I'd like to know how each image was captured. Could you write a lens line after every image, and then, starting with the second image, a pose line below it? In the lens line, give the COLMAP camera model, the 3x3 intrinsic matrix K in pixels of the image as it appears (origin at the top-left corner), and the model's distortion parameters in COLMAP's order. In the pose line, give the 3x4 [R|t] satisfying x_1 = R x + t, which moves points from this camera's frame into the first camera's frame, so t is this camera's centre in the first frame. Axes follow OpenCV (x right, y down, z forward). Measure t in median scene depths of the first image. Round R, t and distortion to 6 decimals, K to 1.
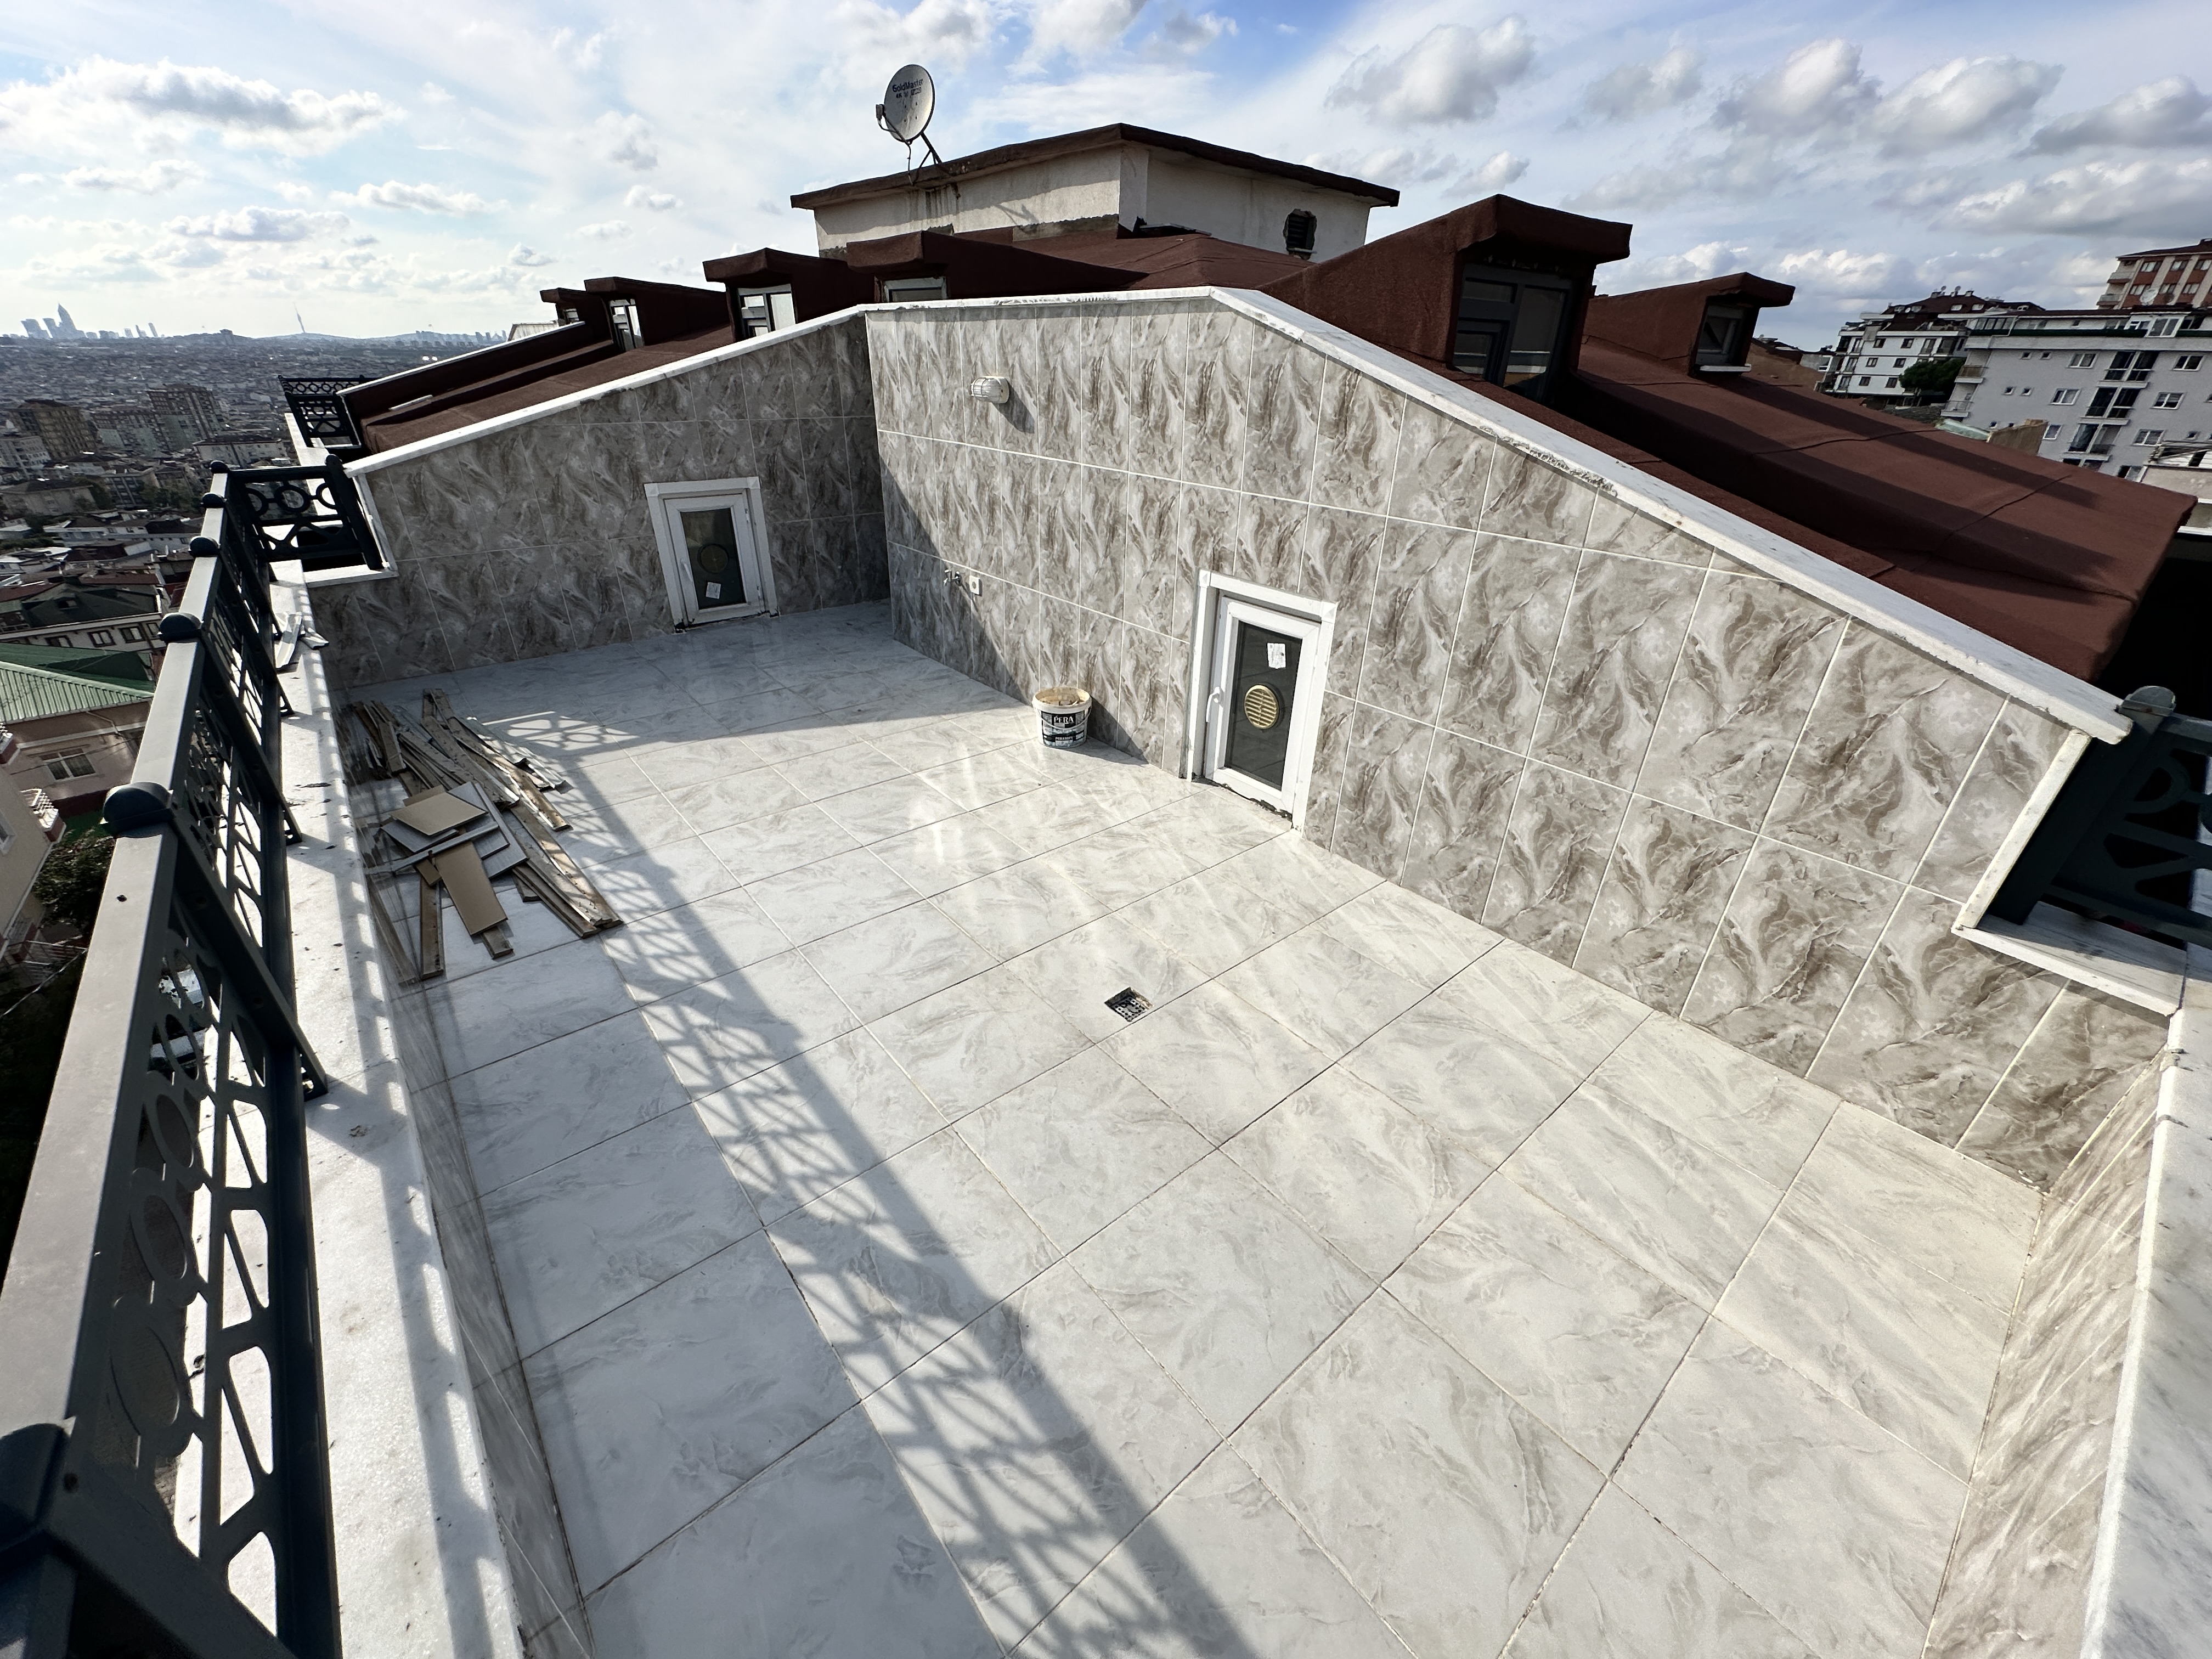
lens RADIAL K [[880.8, 0, 1106.0], [0, 880.8, 829.5], [0, 0, 1]] dist [-0.001163, 0.000265]
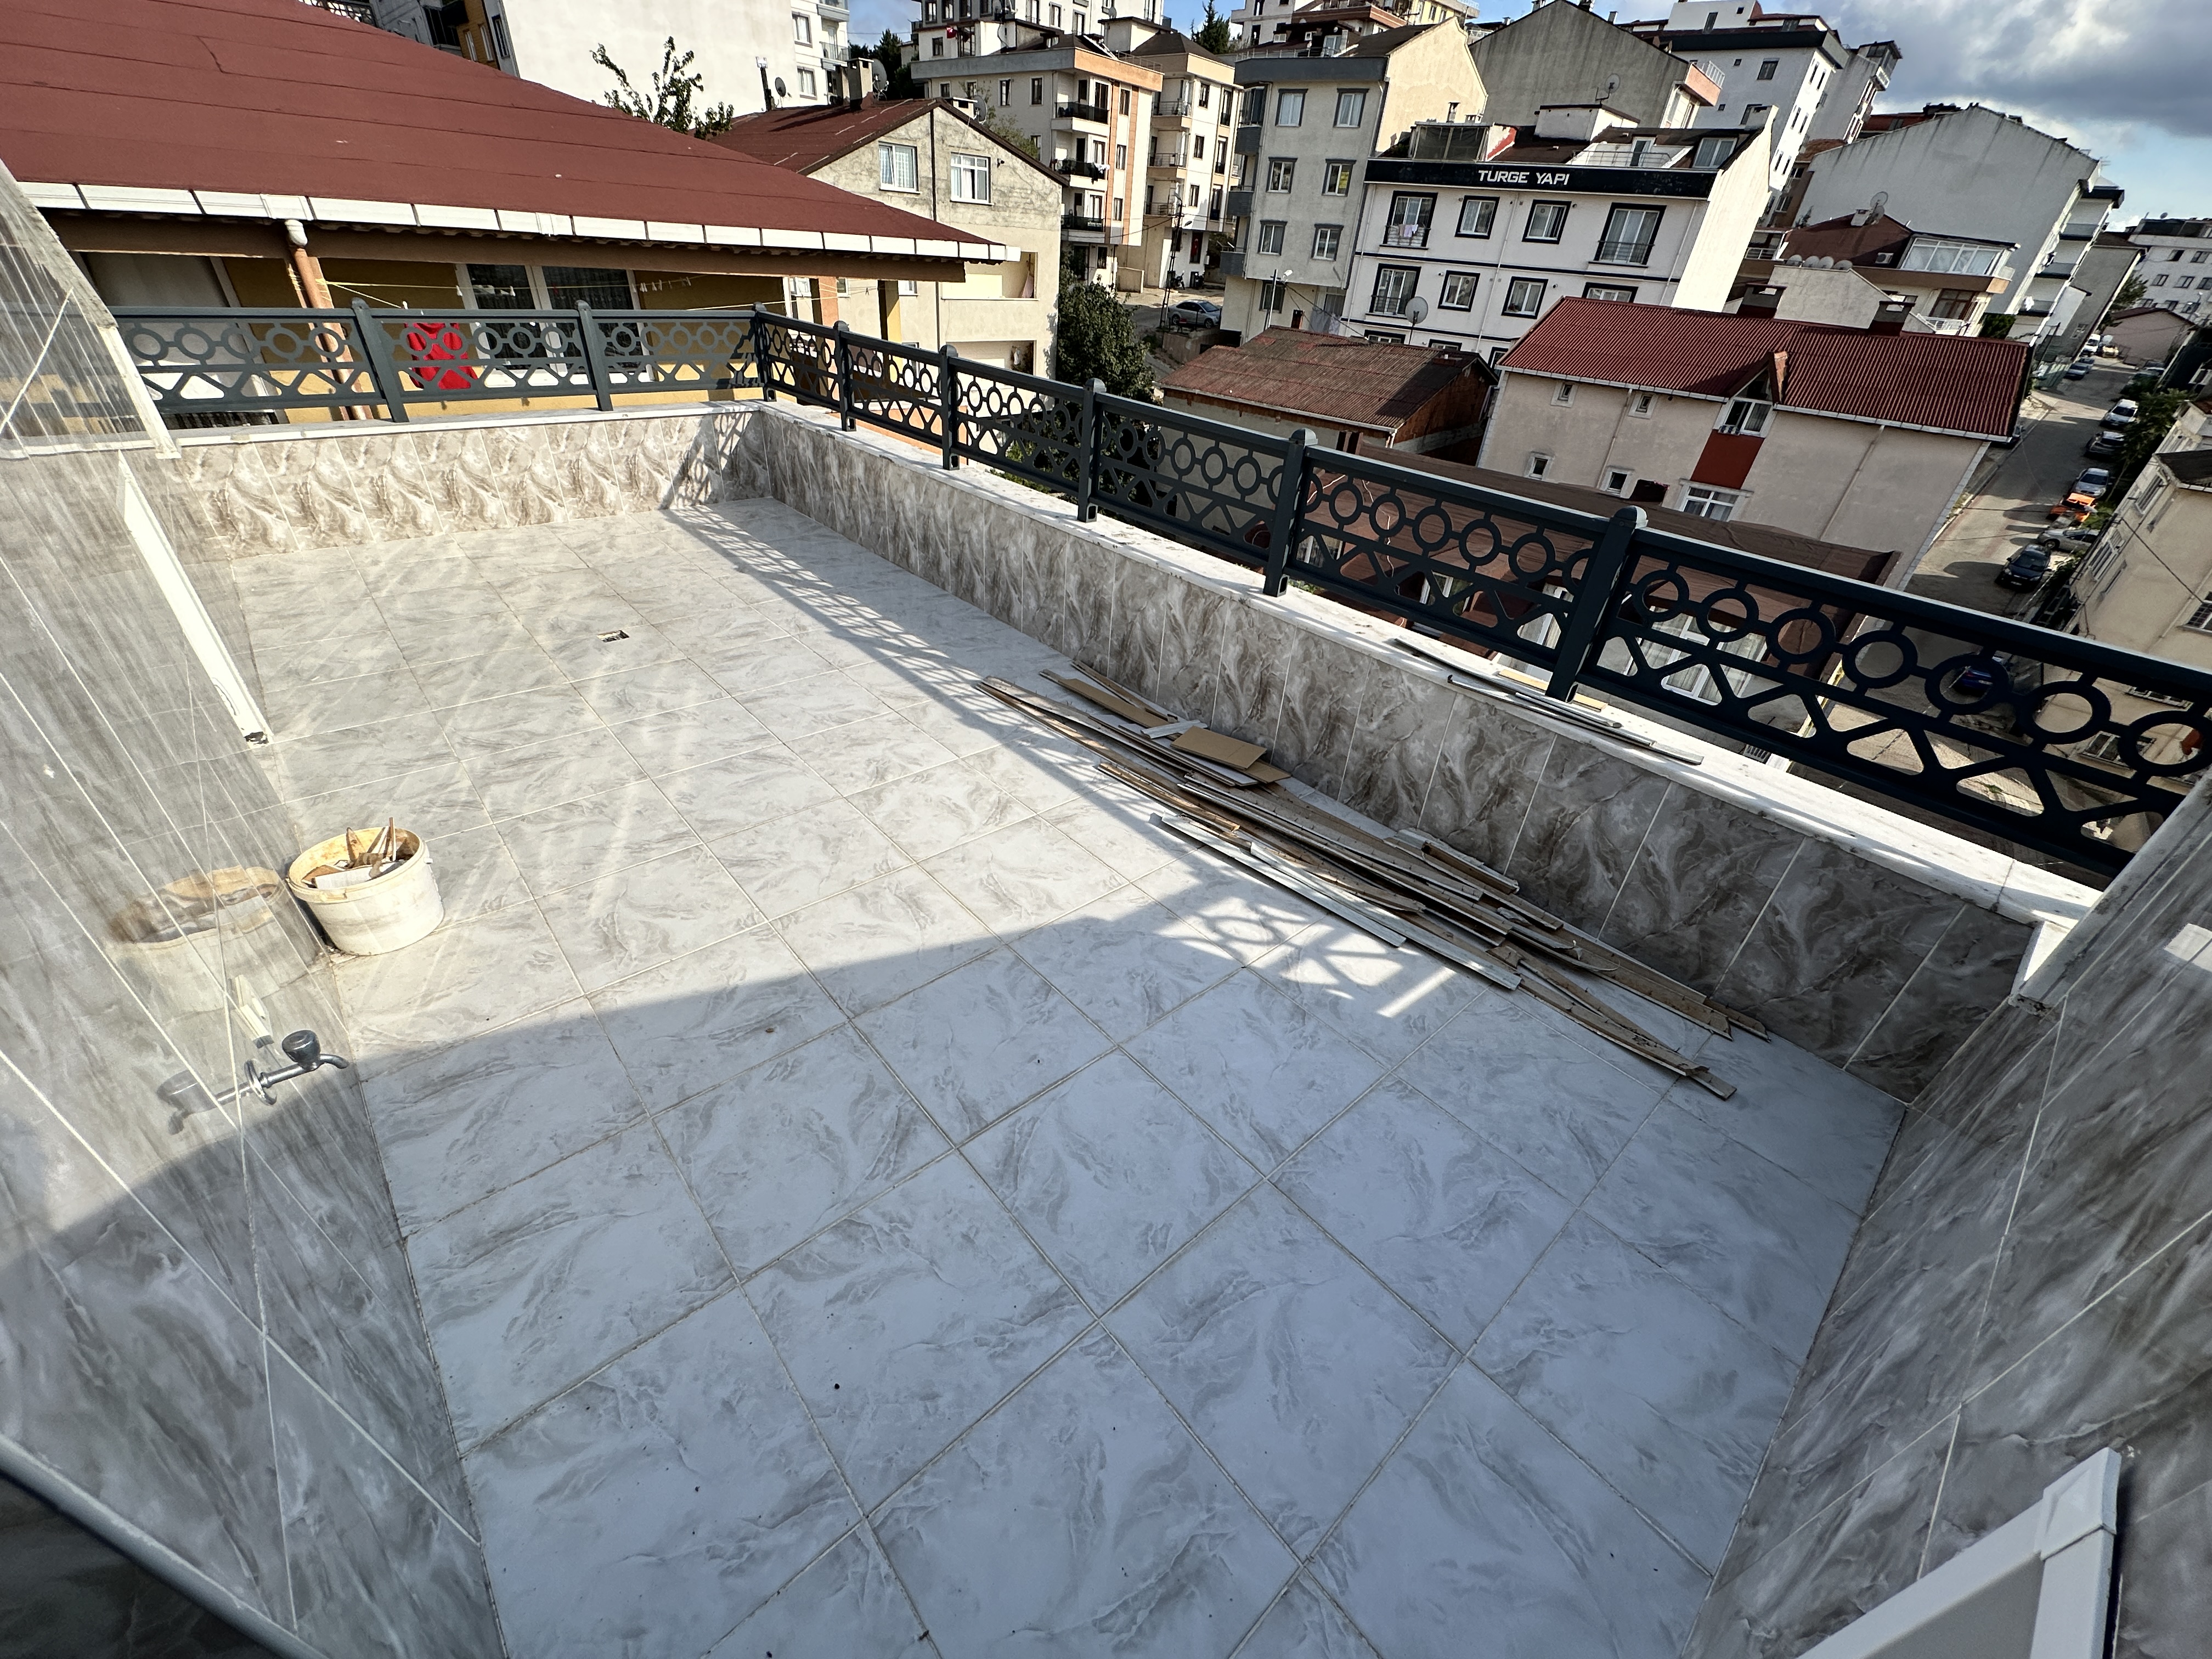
lens RADIAL K [[880.8, 0, 1106.0], [0, 880.8, 829.5], [0, 0, 1]] dist [-0.001163, 0.000265]
pose [[-0.996033, -0.060189, -0.065545, -0.678143], [-0.085821, 0.454968, 0.886363, -0.977278], [-0.023529, 0.888471, -0.458329, 1.804518]]
